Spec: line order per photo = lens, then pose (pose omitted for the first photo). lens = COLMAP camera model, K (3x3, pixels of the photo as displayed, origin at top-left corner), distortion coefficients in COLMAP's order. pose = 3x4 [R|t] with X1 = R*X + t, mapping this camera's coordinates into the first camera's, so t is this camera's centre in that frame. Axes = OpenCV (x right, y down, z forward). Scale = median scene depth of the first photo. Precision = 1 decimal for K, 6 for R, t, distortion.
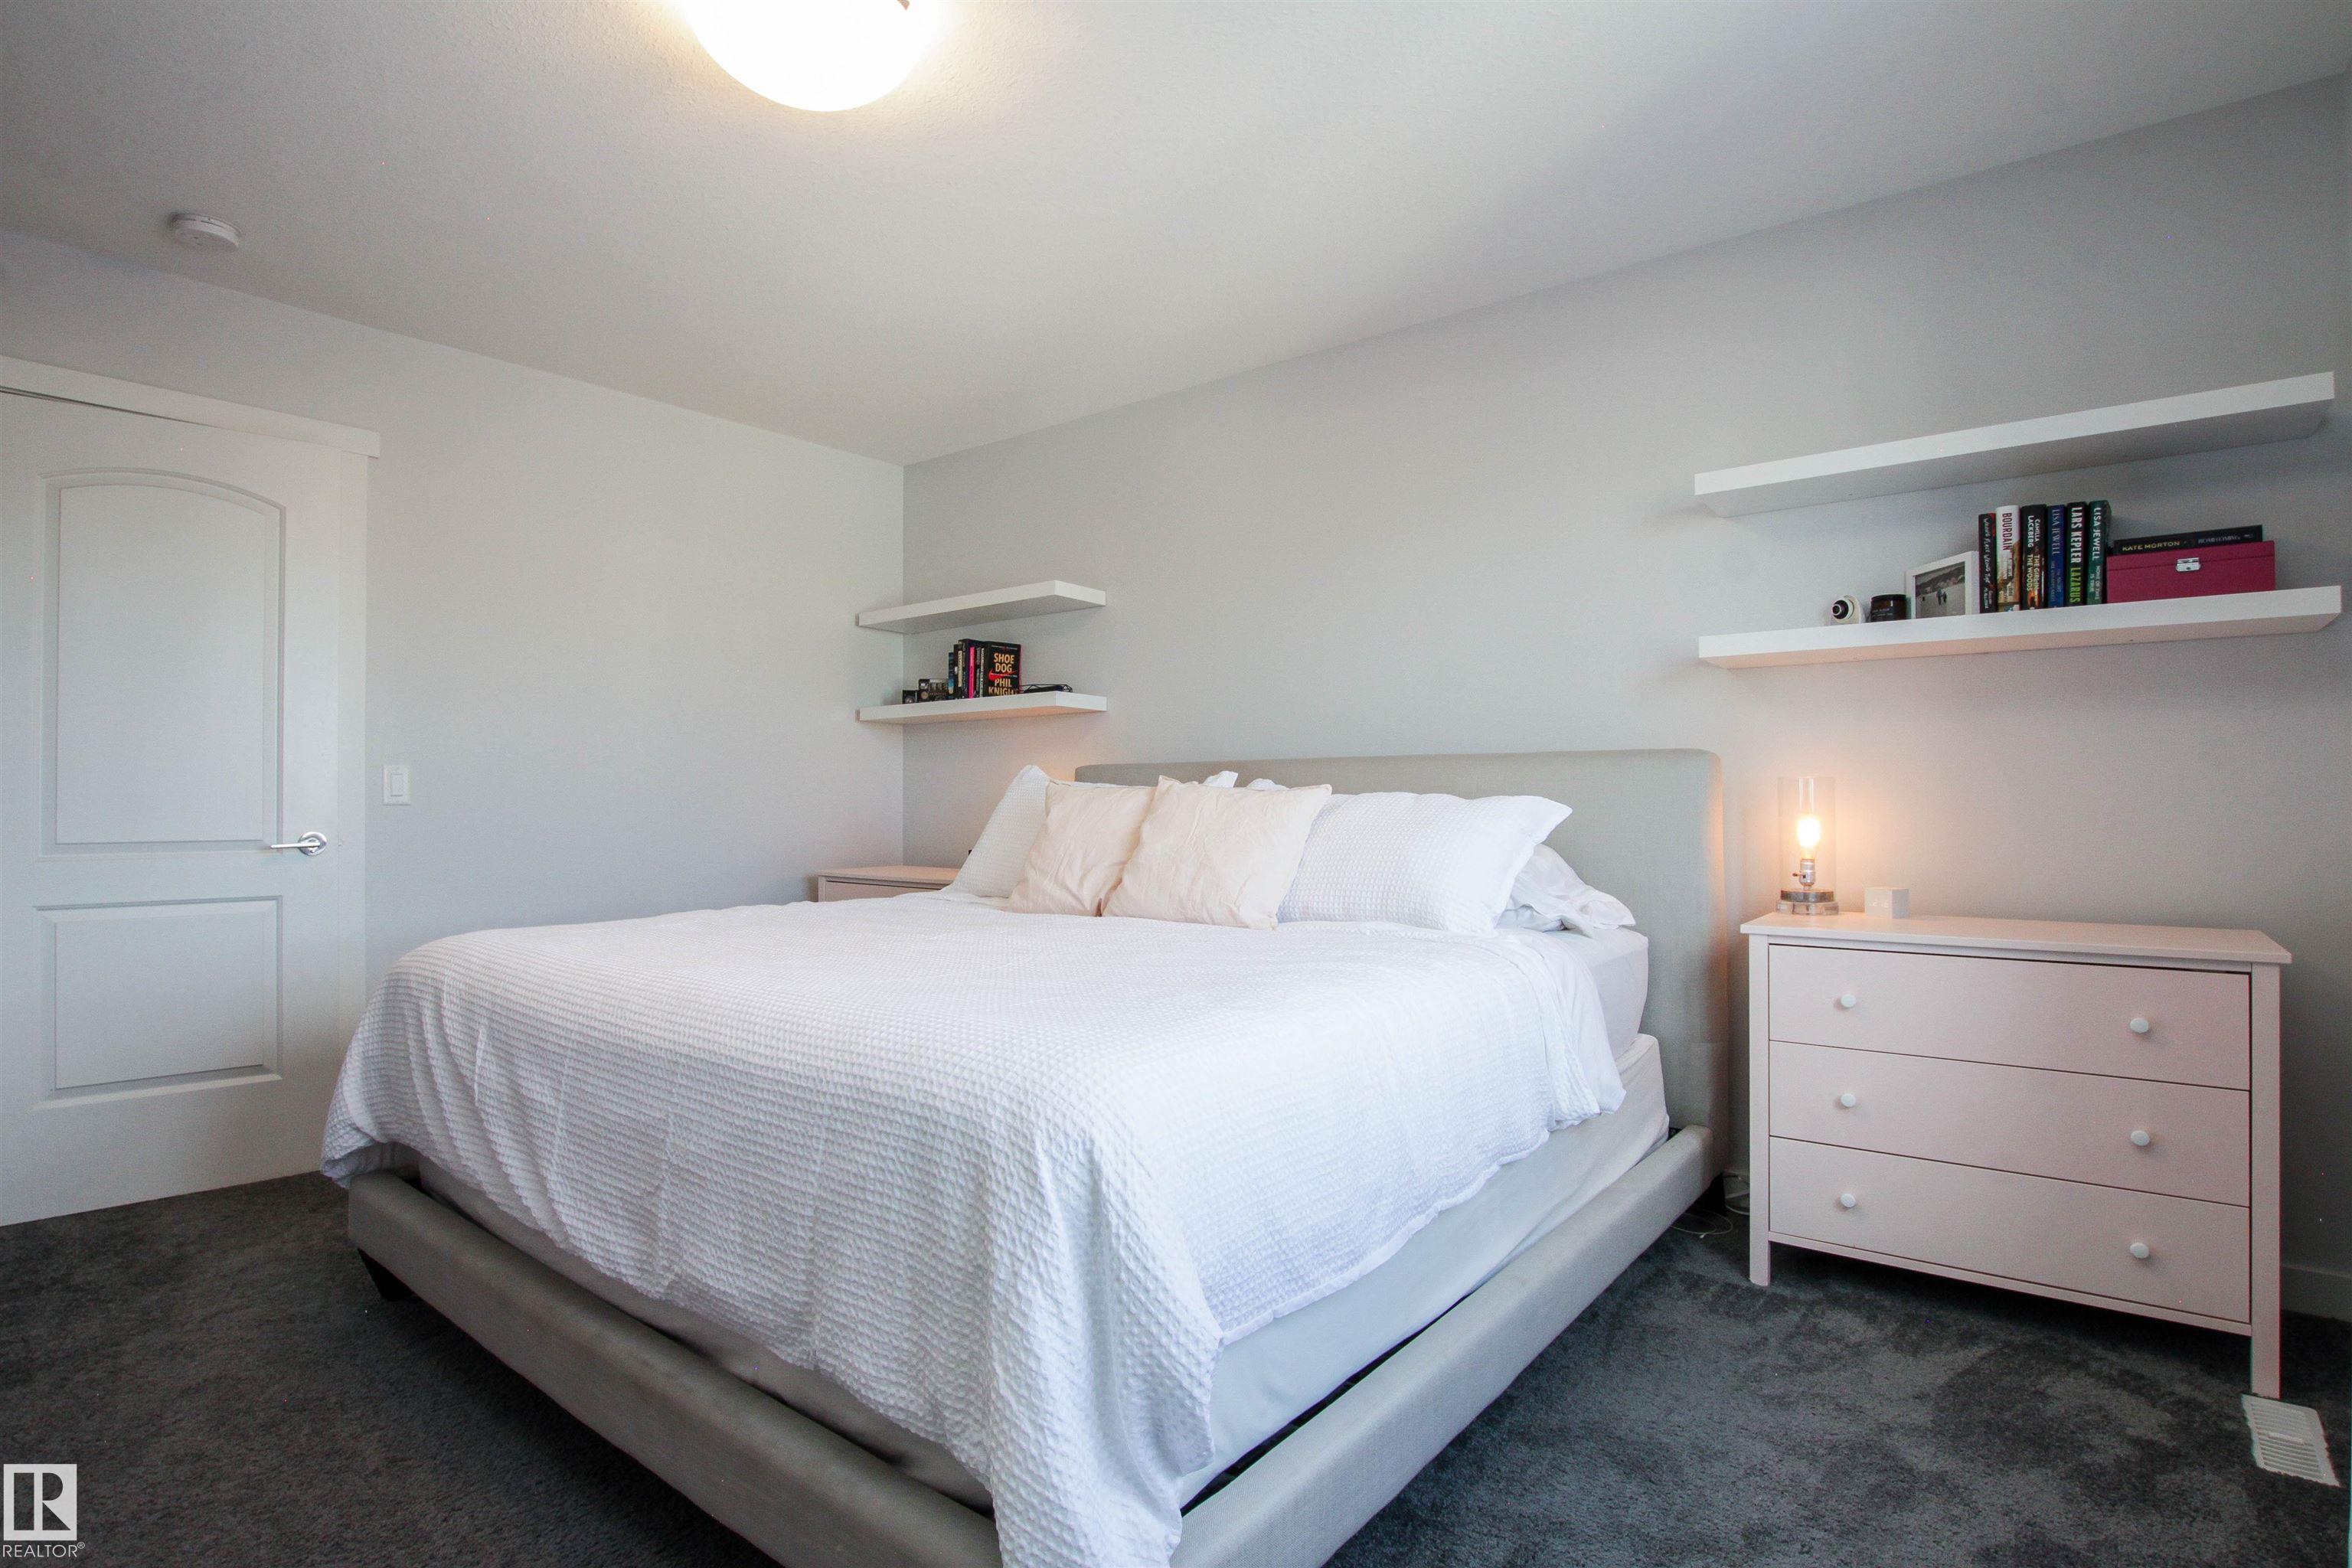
lens RADIAL K [[1162.2, 0, 1176.7], [0, 1162.2, 790.7], [0, 0, 1]] dist [-0.032059, 0.005369]
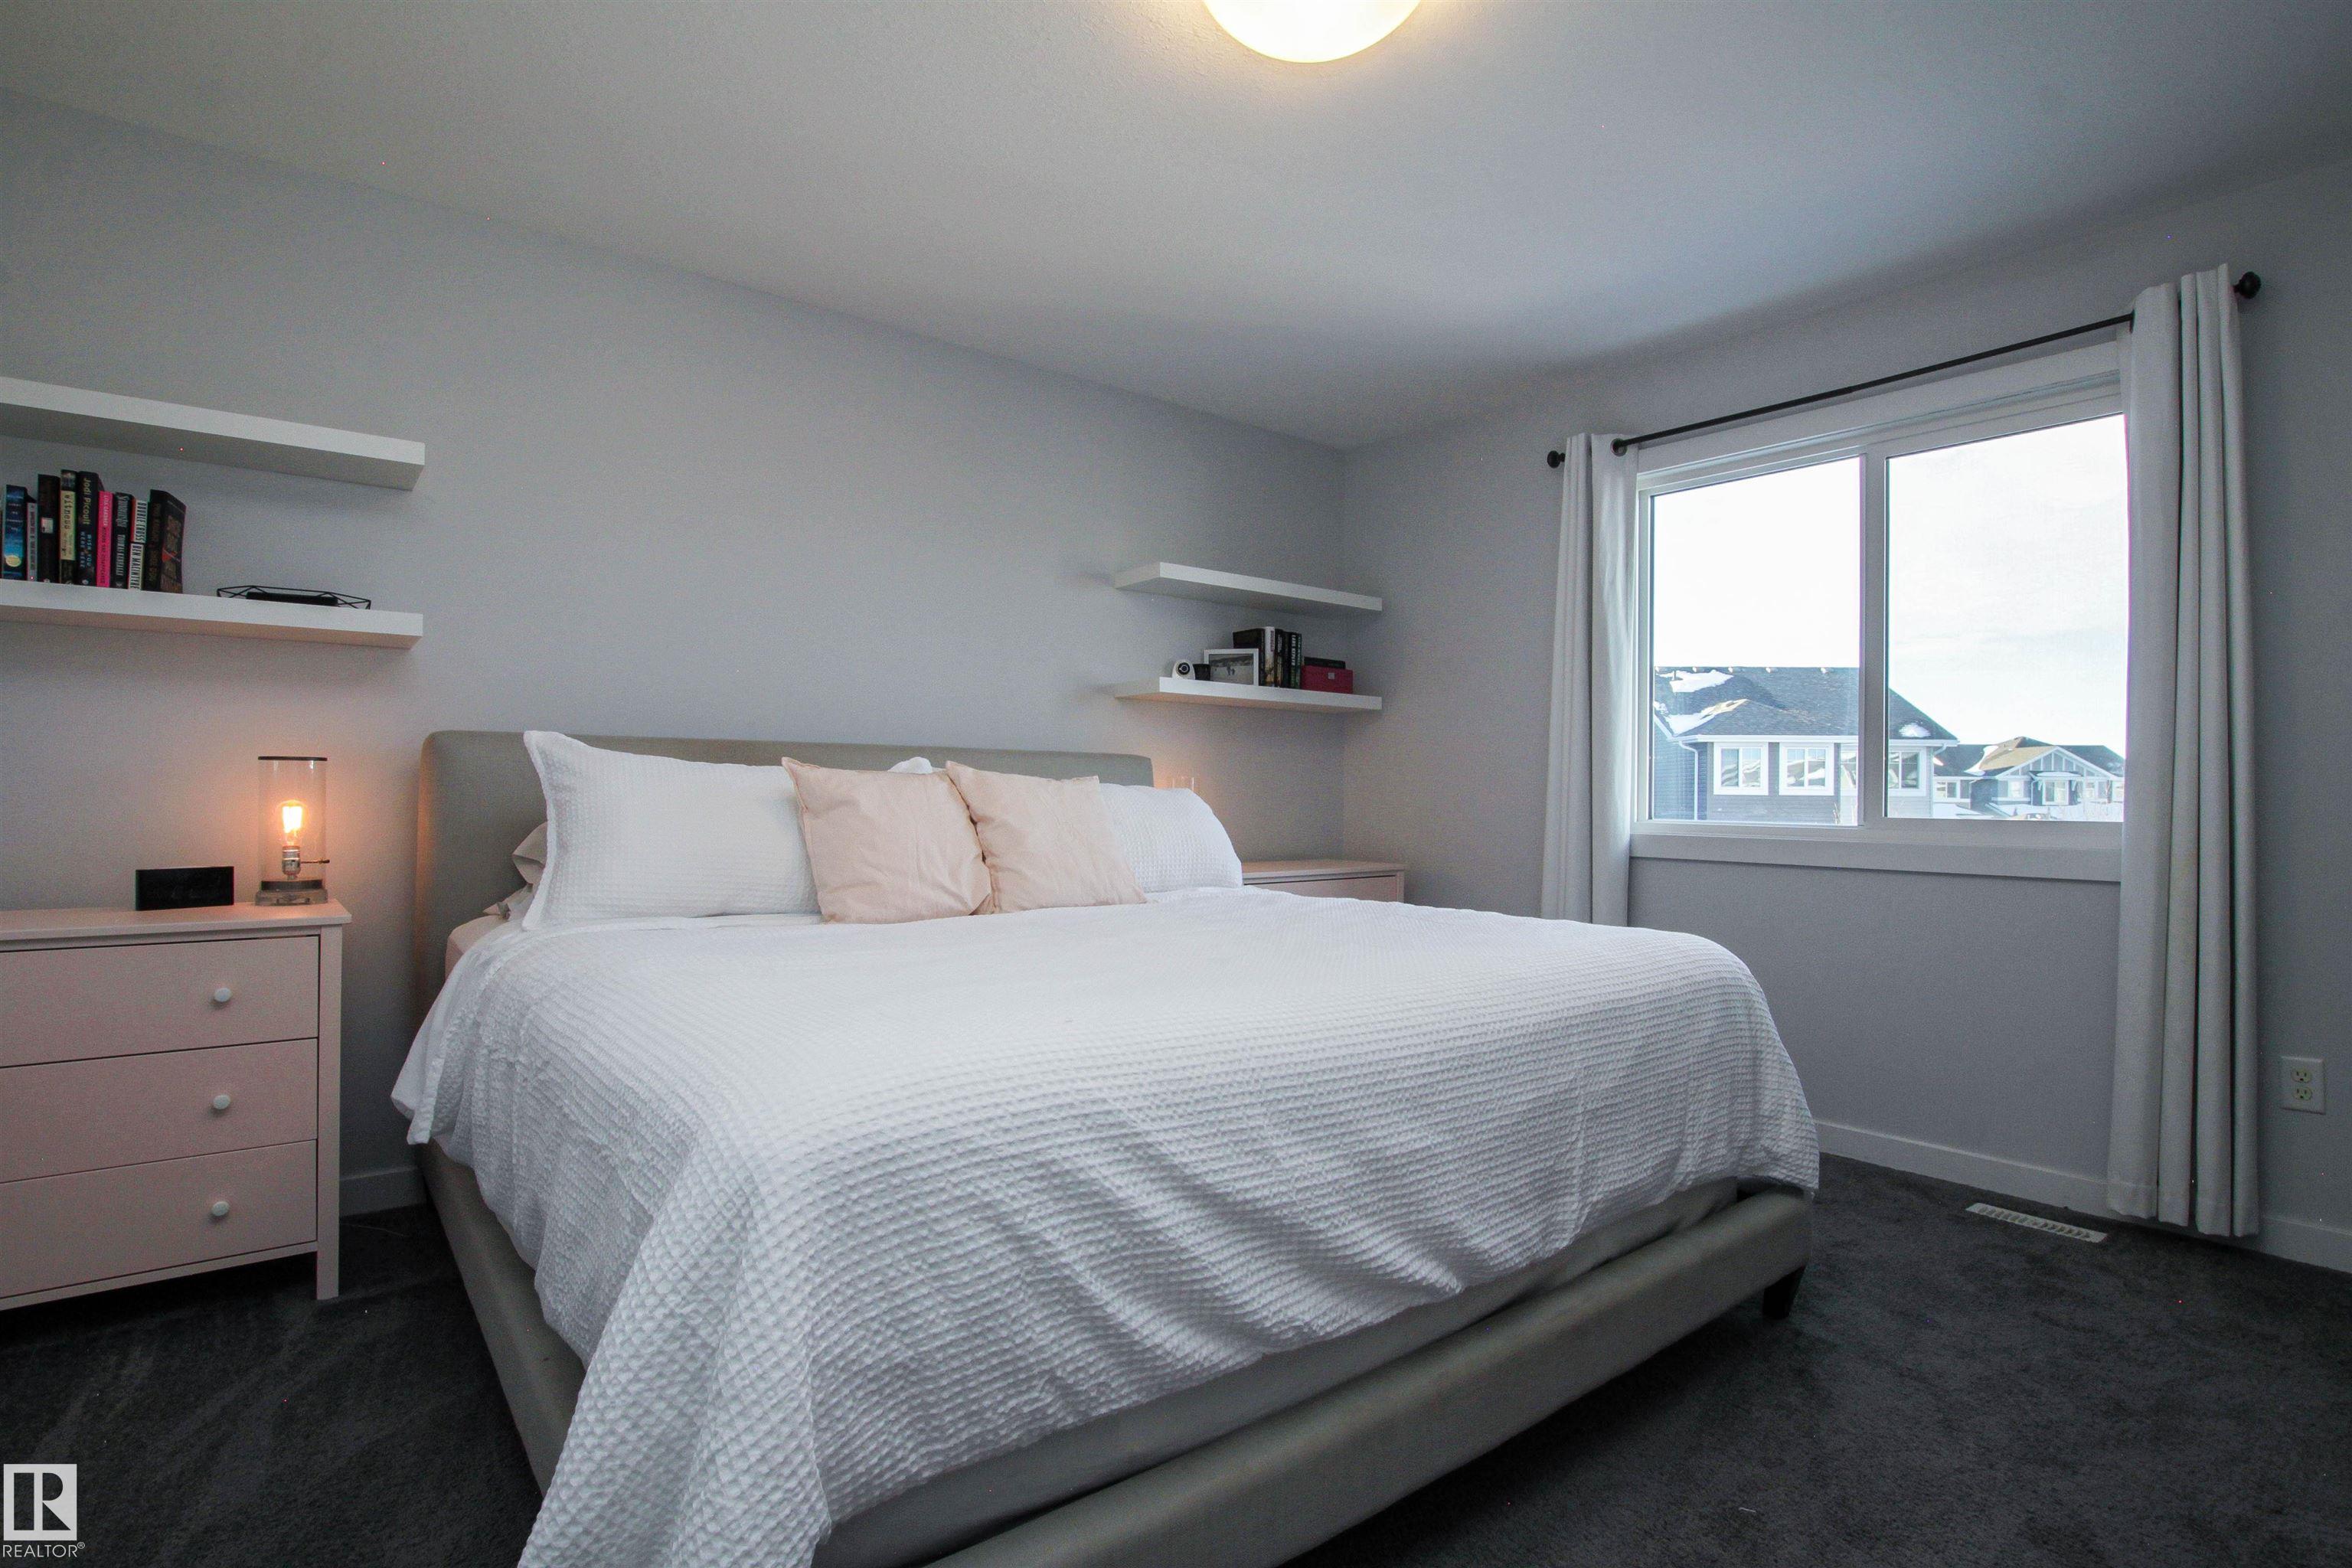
lens RADIAL K [[1162.2, 0, 1176.7], [0, 1162.2, 790.7], [0, 0, 1]] dist [-0.032059, 0.005369]
pose [[0.200247, 0.000940, 0.979745, -0.932708], [-0.019025, 0.999815, 0.002929, 0.004163], [-0.979561, -0.019226, 0.200228, 0.663477]]
